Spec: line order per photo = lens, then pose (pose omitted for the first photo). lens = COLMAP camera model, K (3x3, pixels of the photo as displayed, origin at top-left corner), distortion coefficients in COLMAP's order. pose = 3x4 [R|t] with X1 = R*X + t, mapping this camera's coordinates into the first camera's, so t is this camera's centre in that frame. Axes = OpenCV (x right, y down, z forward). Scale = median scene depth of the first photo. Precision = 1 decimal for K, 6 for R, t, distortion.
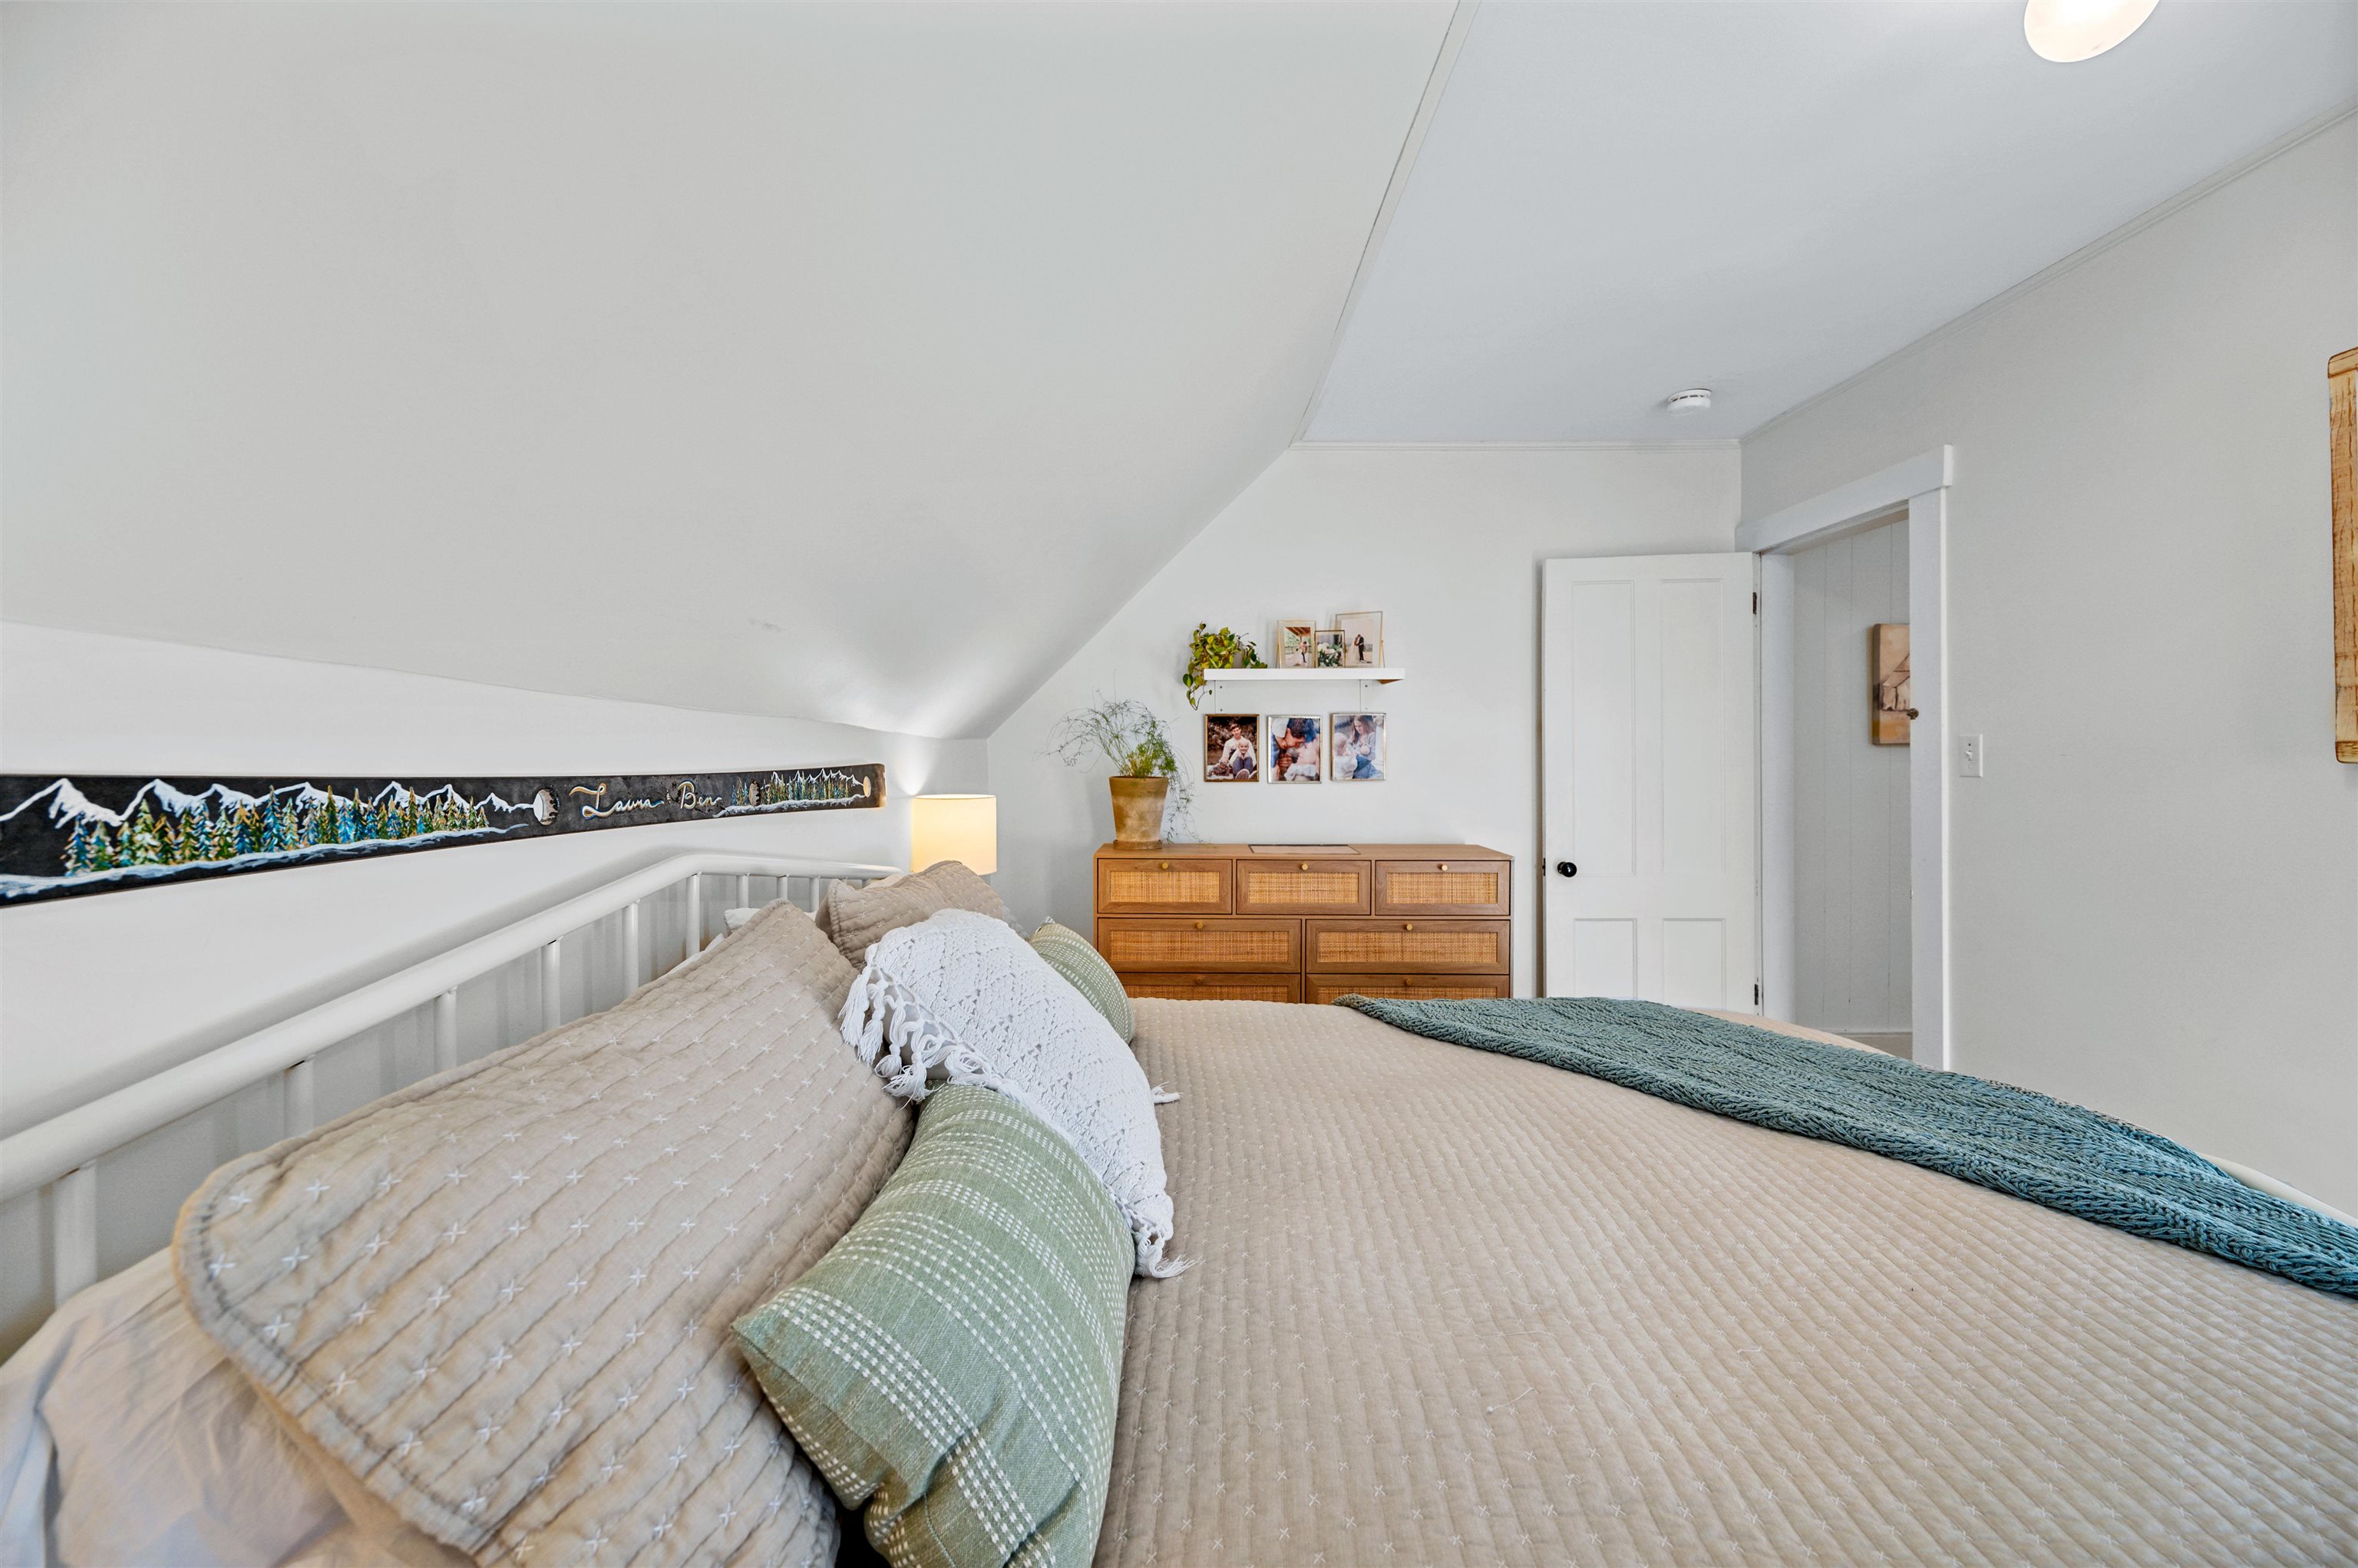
lens RADIAL K [[932.3, 0, 1176.1], [0, 932.3, 767.9], [0, 0, 1]] dist [-0.006436, 0.000675]
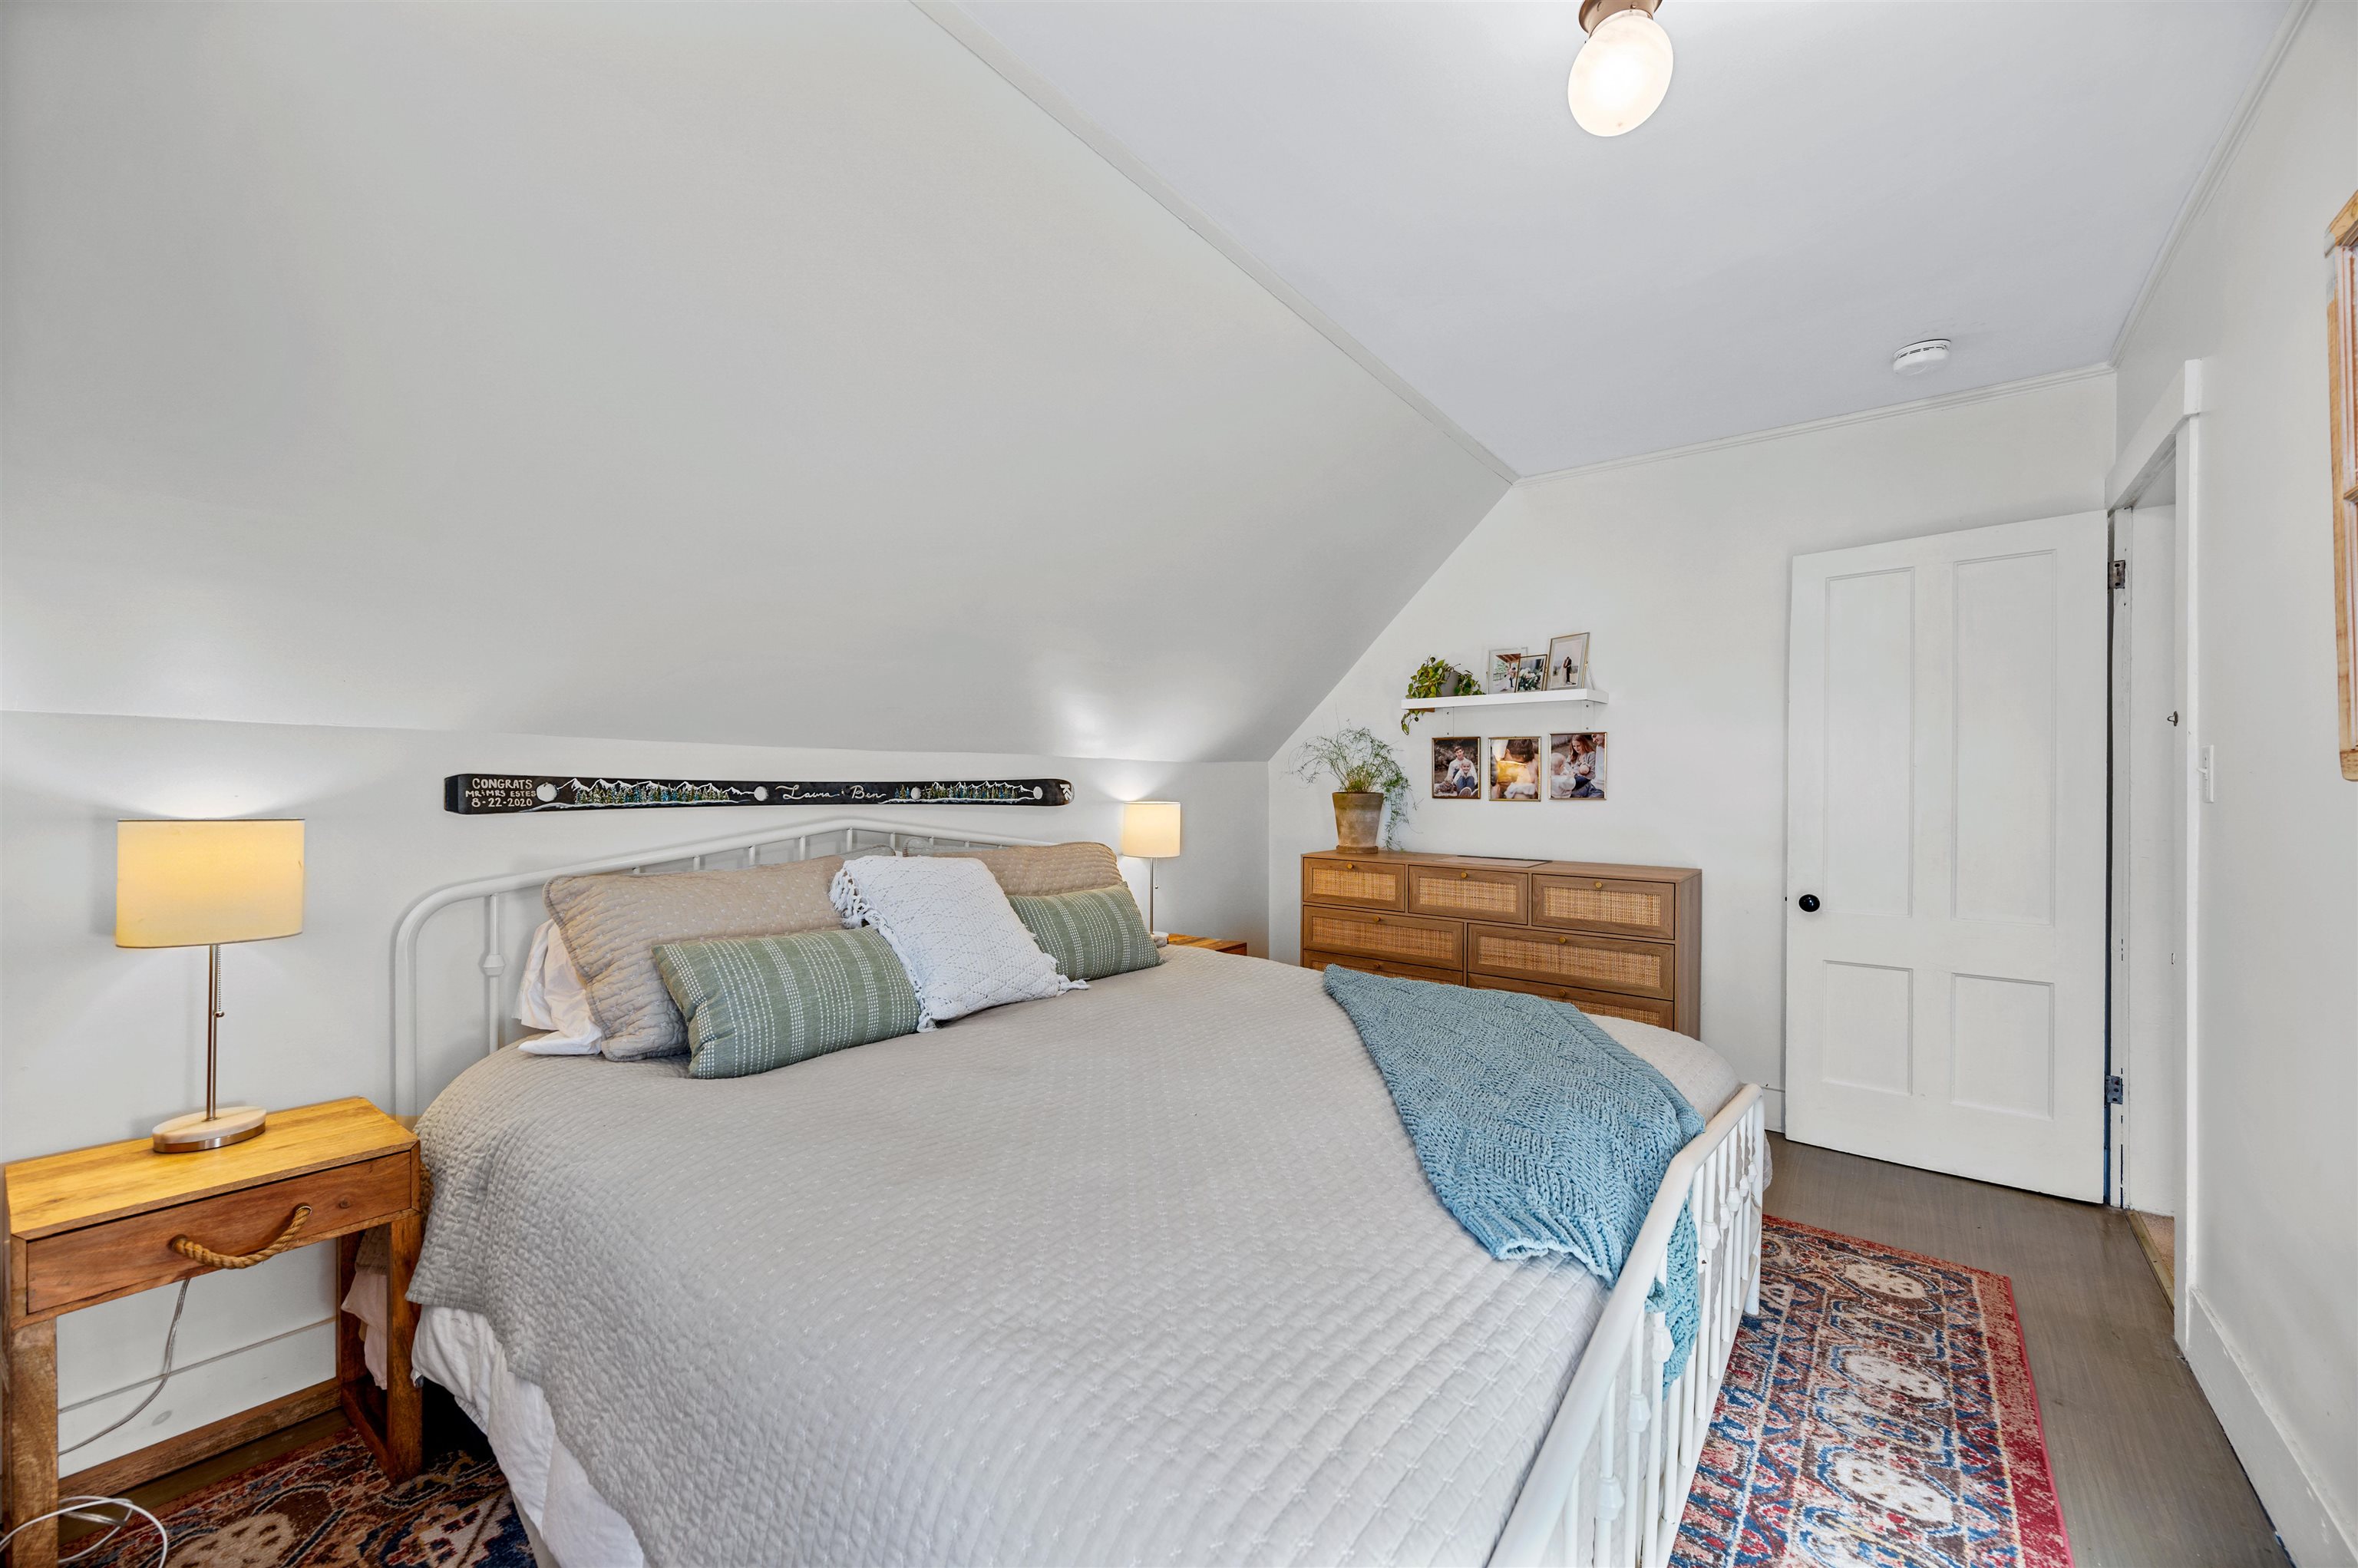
lens RADIAL K [[944.8, 0, 1188.3], [0, 944.8, 780.3], [0, 0, 1]] dist [-0.000669, 0.000149]
pose [[0.786469, 0.003669, -0.617619, 1.049603], [-0.009556, 0.999935, -0.006228, 0.007121], [0.617556, 0.010800, 0.786453, -0.156690]]
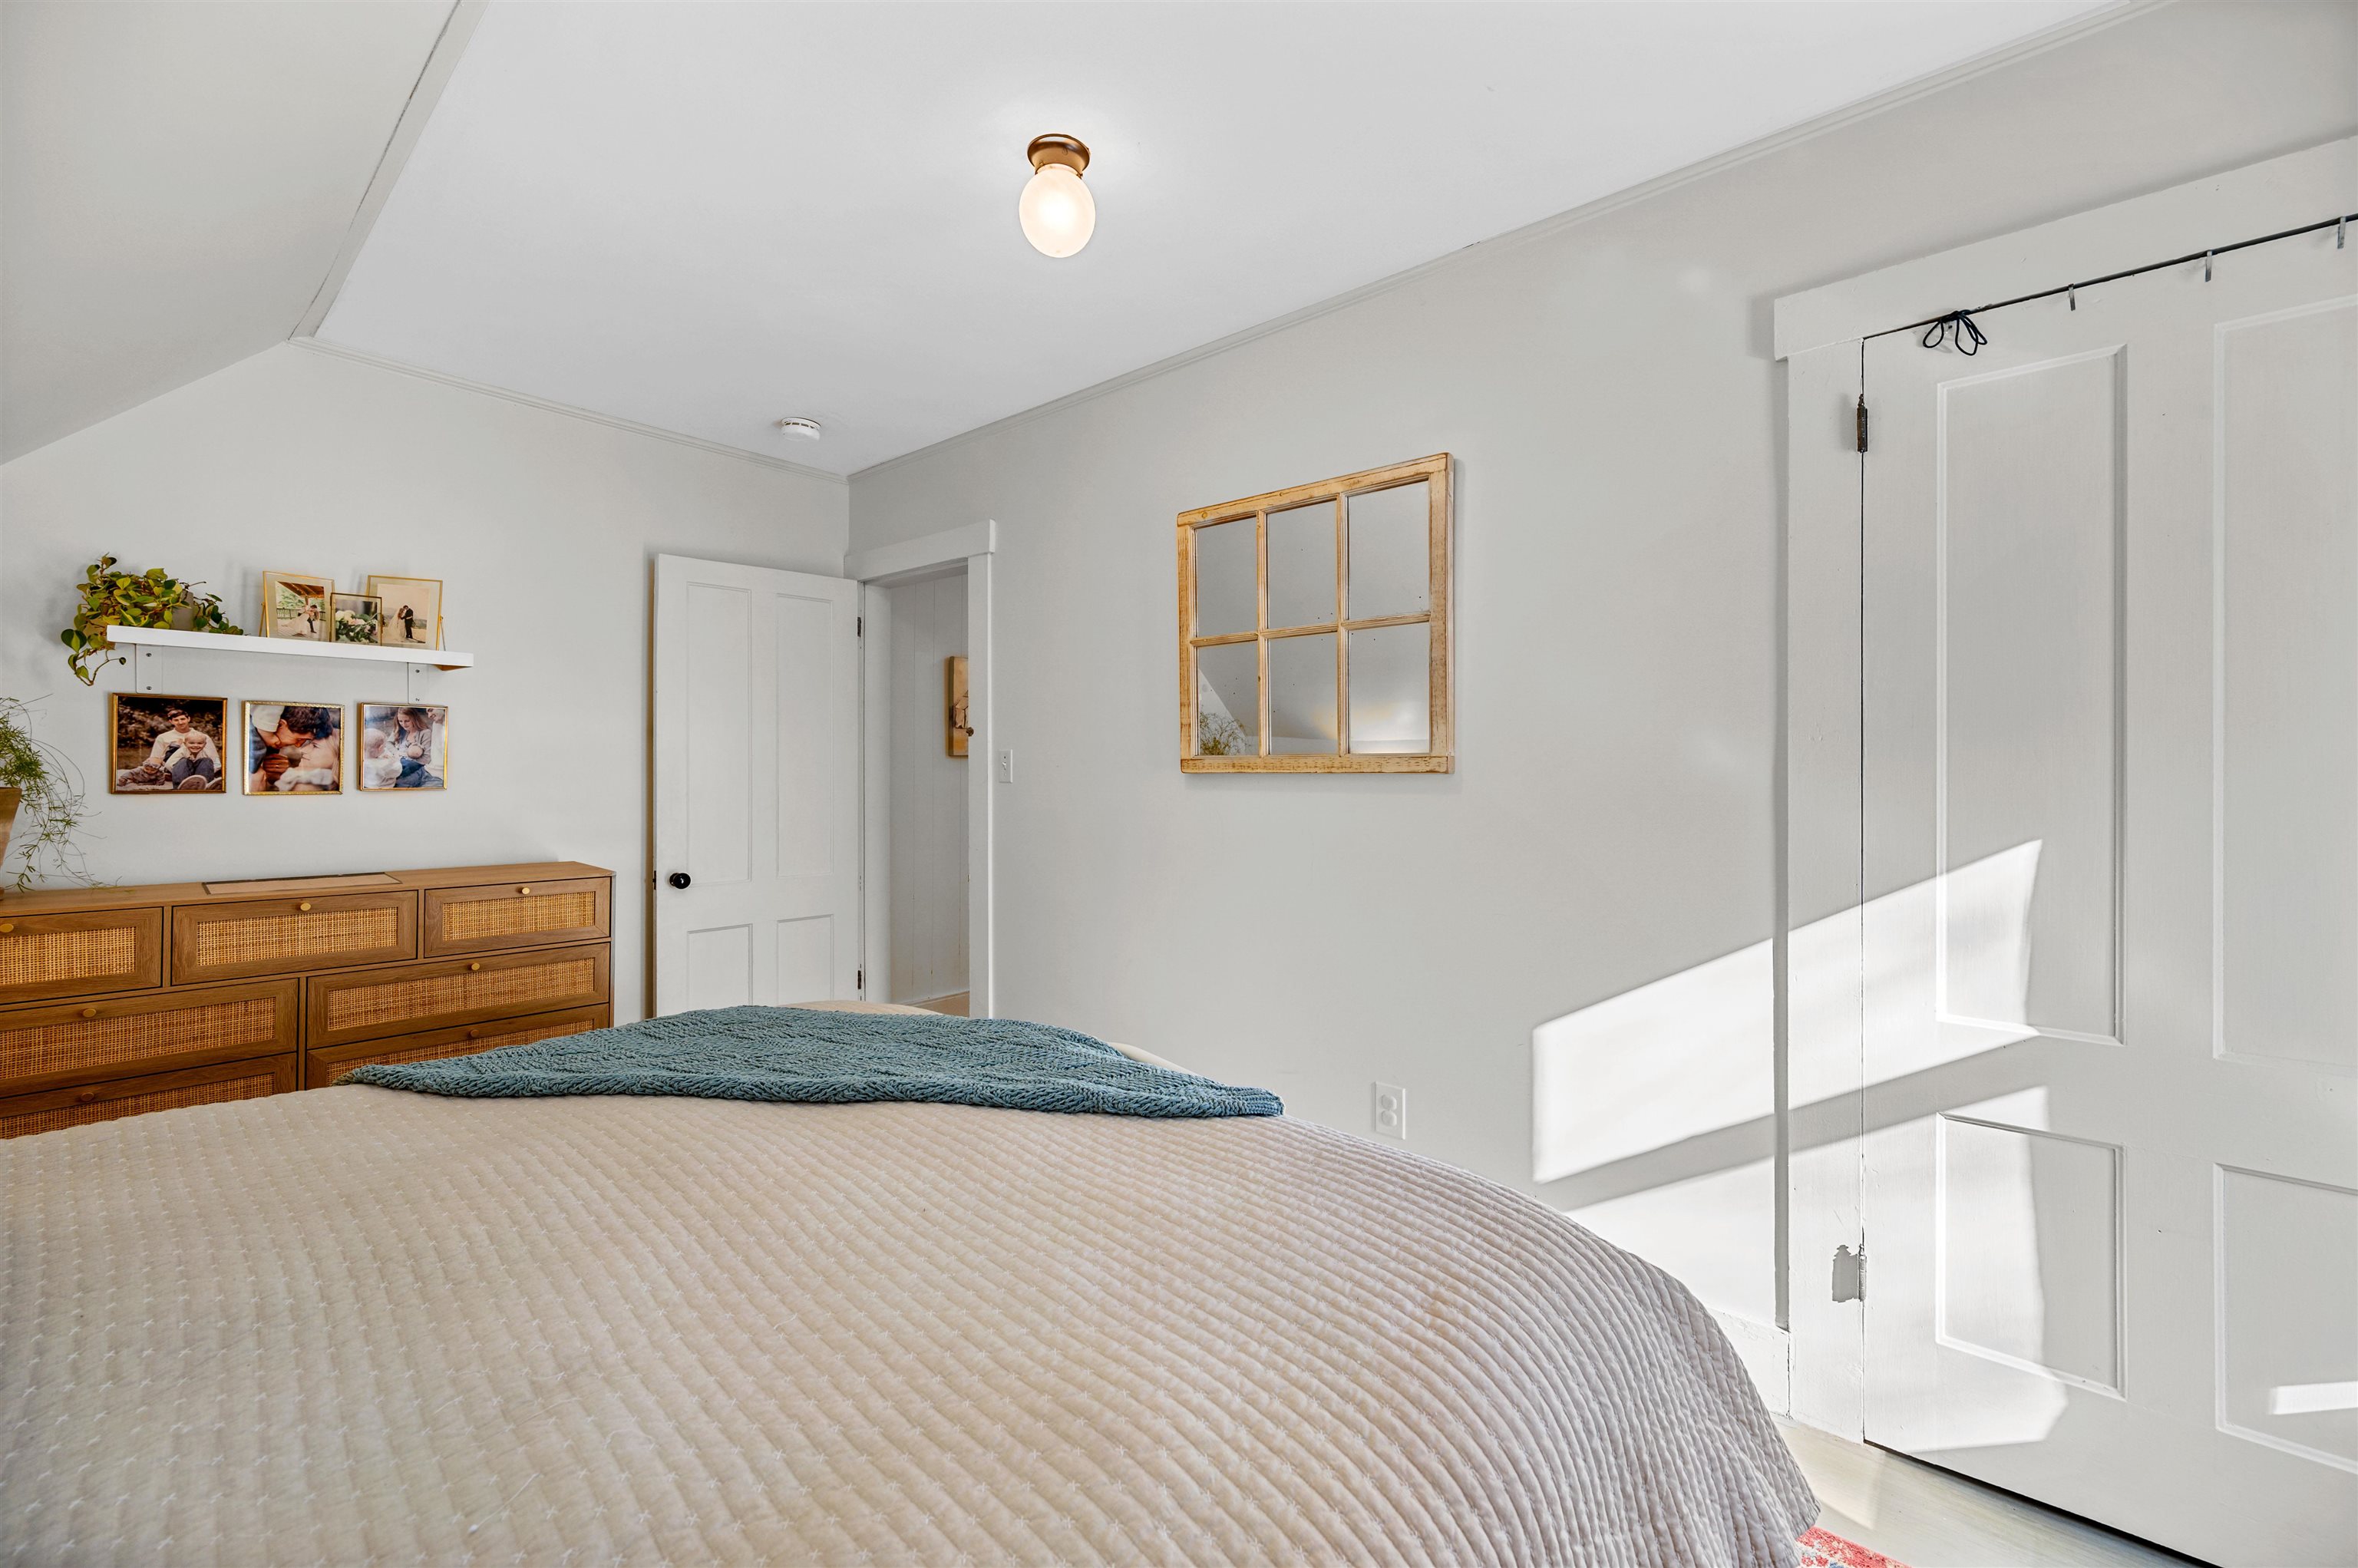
lens RADIAL K [[932.3, 0, 1176.1], [0, 932.3, 767.9], [0, 0, 1]] dist [-0.006436, 0.000675]
pose [[0.649886, 0.008412, 0.759985, 0.047663], [-0.003028, 0.999959, -0.008479, -0.000941], [-0.760026, 0.003209, 0.649885, -0.019892]]
